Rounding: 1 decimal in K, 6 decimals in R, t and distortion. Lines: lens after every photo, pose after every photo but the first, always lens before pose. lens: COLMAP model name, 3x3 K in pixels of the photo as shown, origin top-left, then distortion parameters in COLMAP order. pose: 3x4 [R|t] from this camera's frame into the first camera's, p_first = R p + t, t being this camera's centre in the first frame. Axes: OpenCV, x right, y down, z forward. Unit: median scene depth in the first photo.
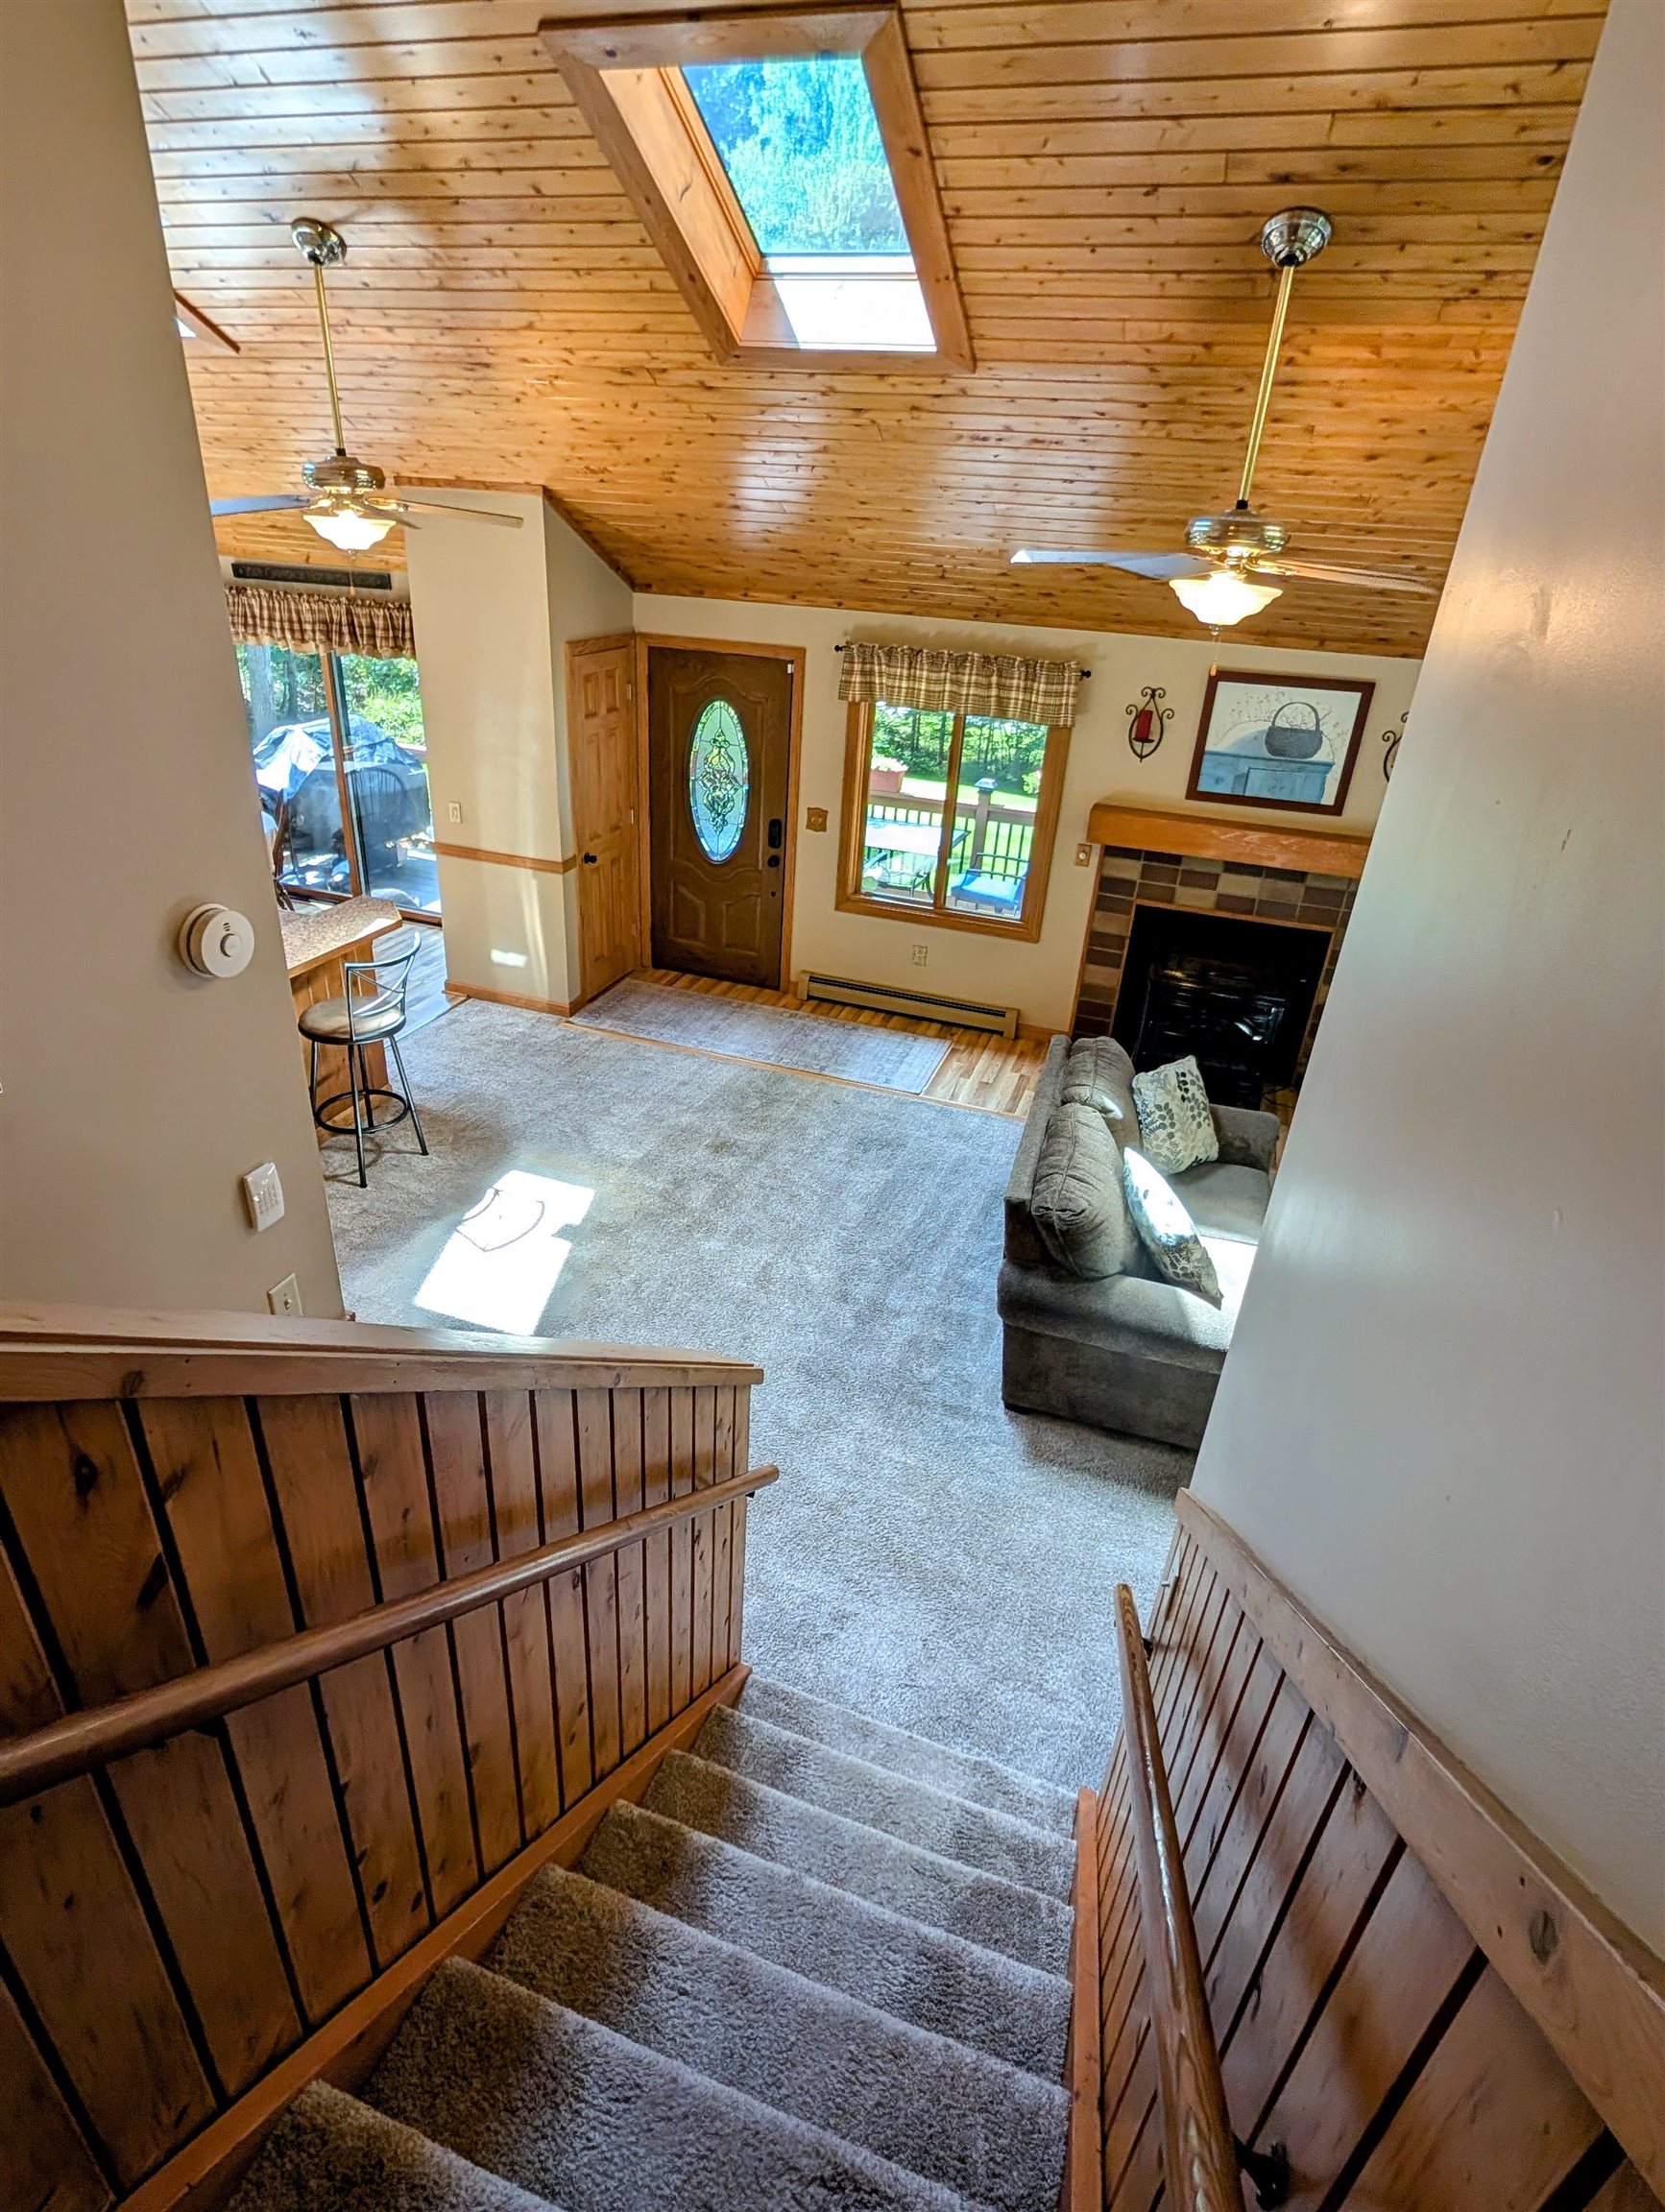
lens RADIAL K [[1135.2, 0, 812.8], [0, 1135.2, 1097.3], [0, 0, 1]] dist [0.002971, 0.000534]
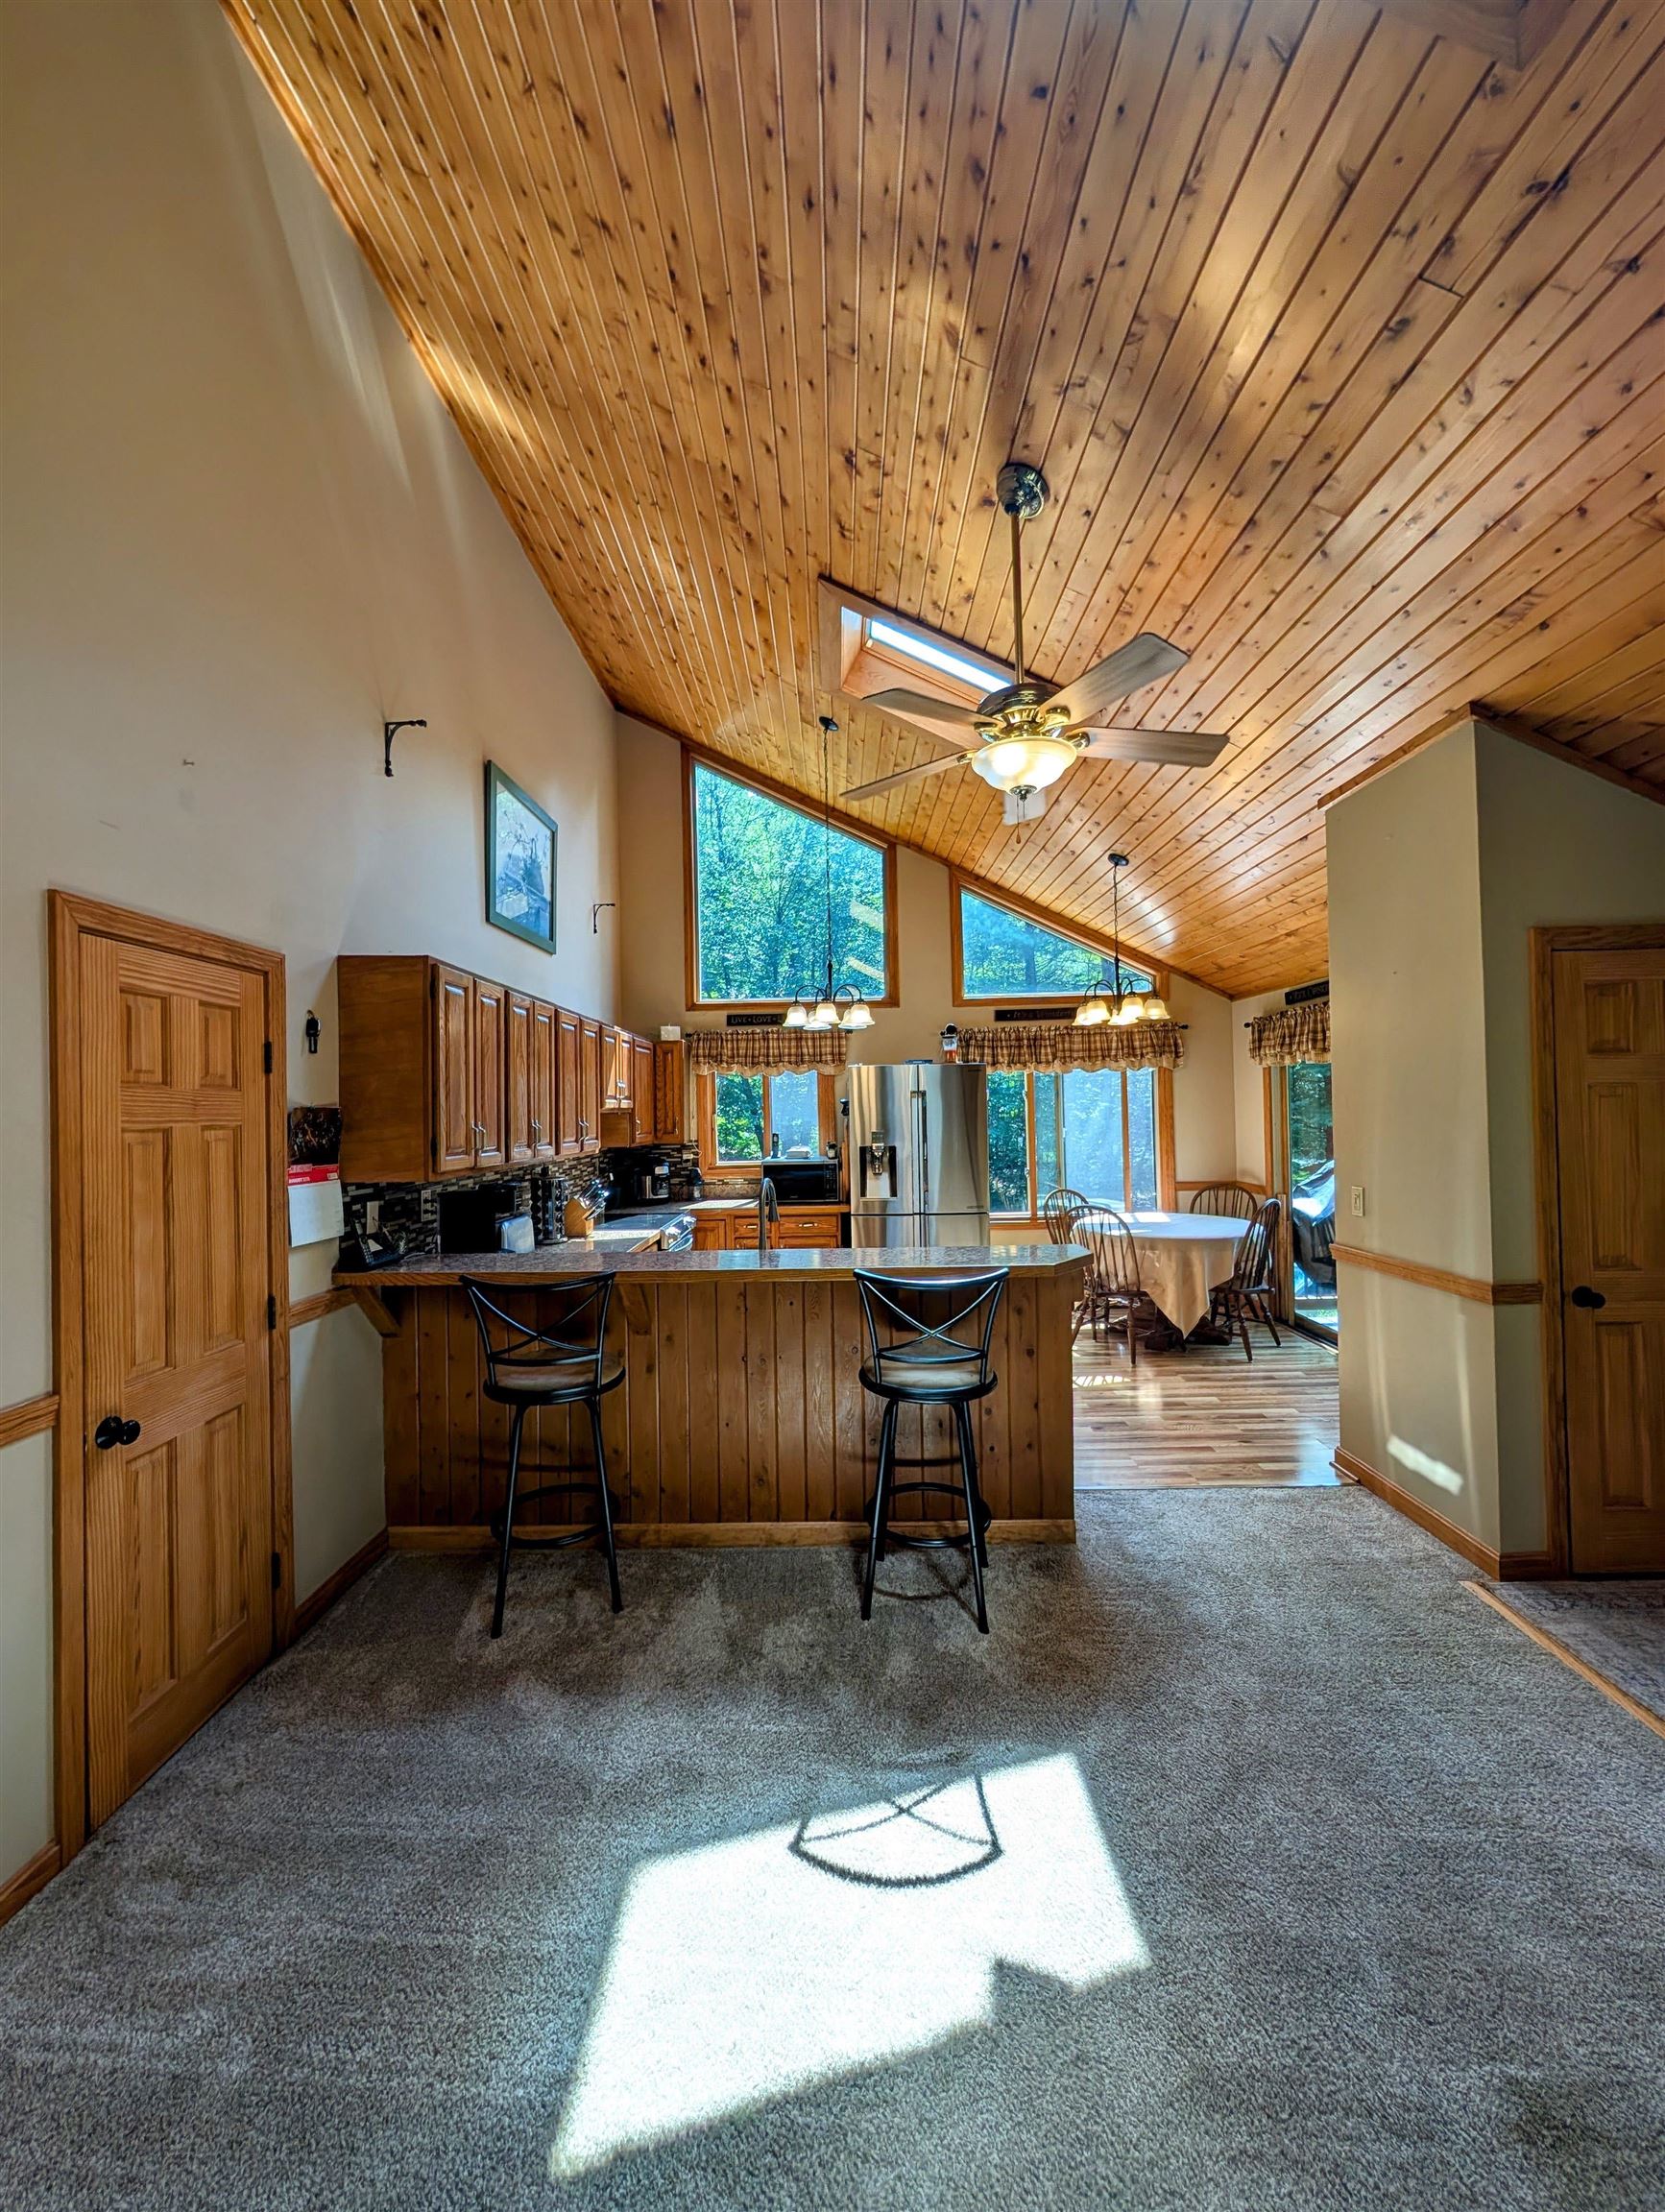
lens RADIAL K [[840.4, 0, 827.3], [0, 840.4, 1102.4], [0, 0, 1]] dist [-0.000118, 0.000139]
pose [[0.323041, -0.070586, -0.943749, 0.074433], [-0.402677, 0.892191, -0.204565, -0.066671], [0.856444, 0.446109, 0.259791, 0.557187]]
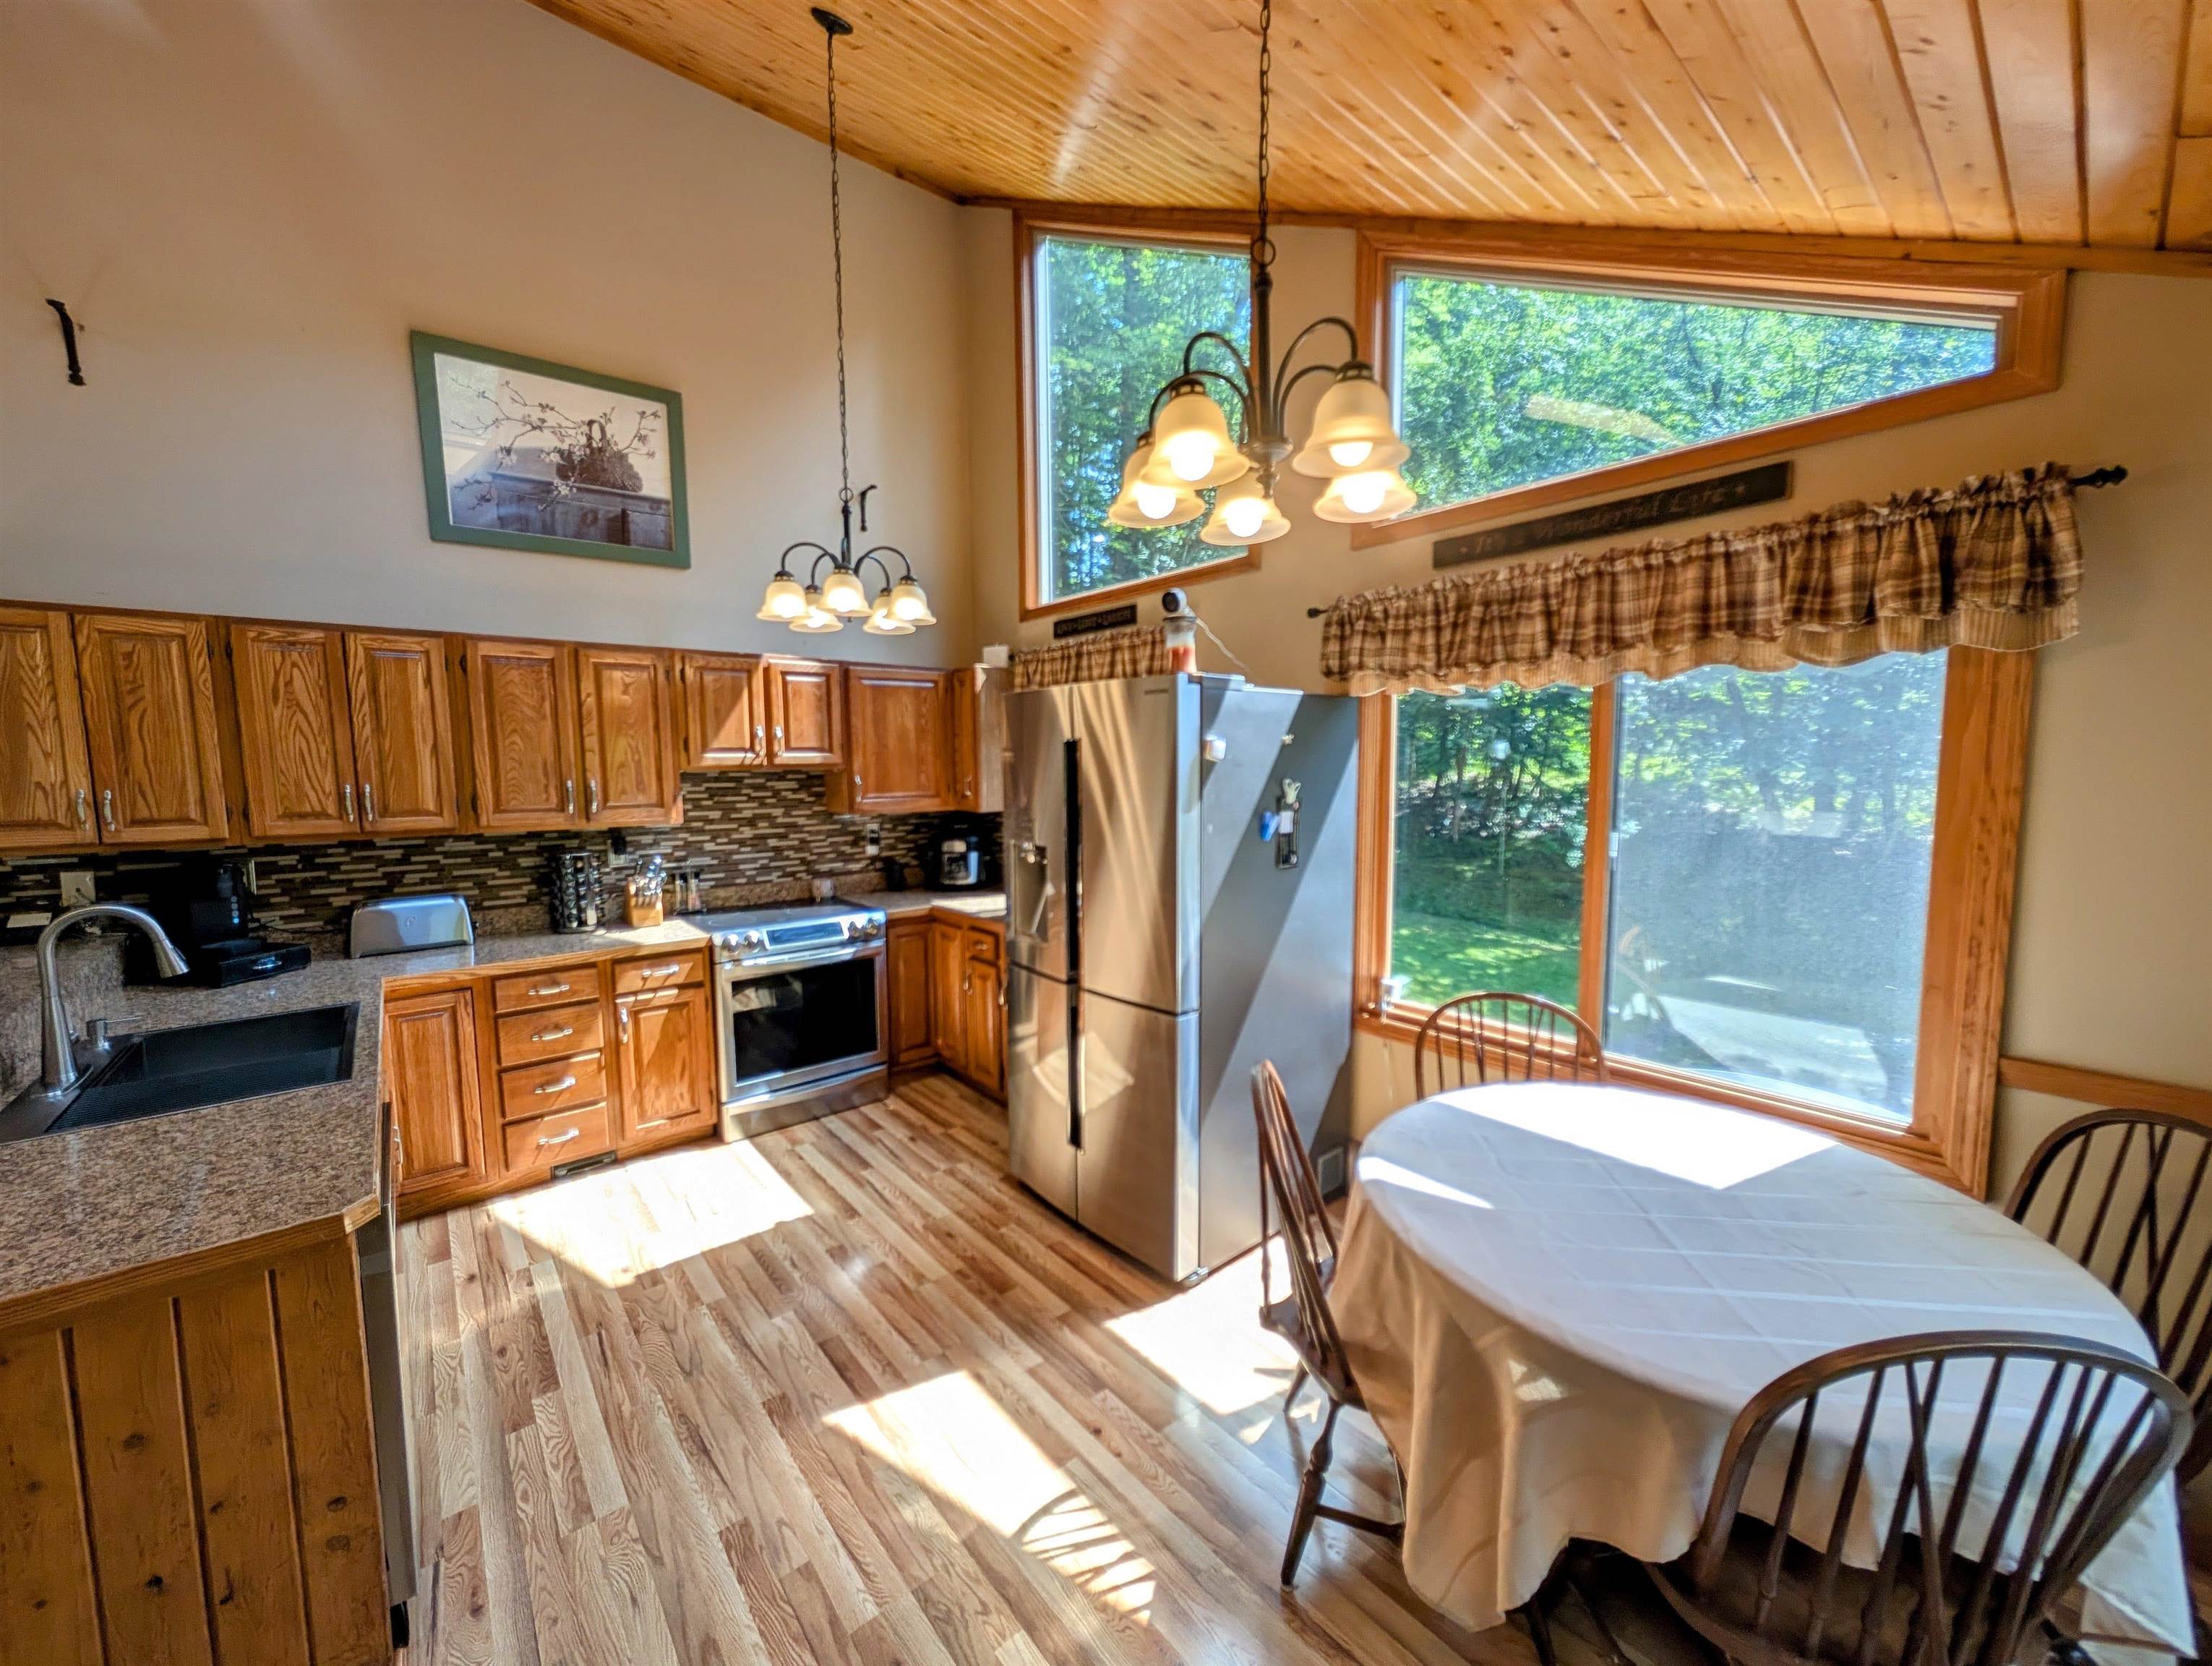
lens RADIAL K [[842.9, 0, 1103.6], [0, 842.9, 837.8], [0, 0, 1]] dist [0.000624, 0.000172]
pose [[-0.503857, 0.031348, -0.863218, -0.337026], [-0.415739, 0.867179, 0.274157, -0.363243], [0.757159, 0.497009, -0.423901, 1.058704]]
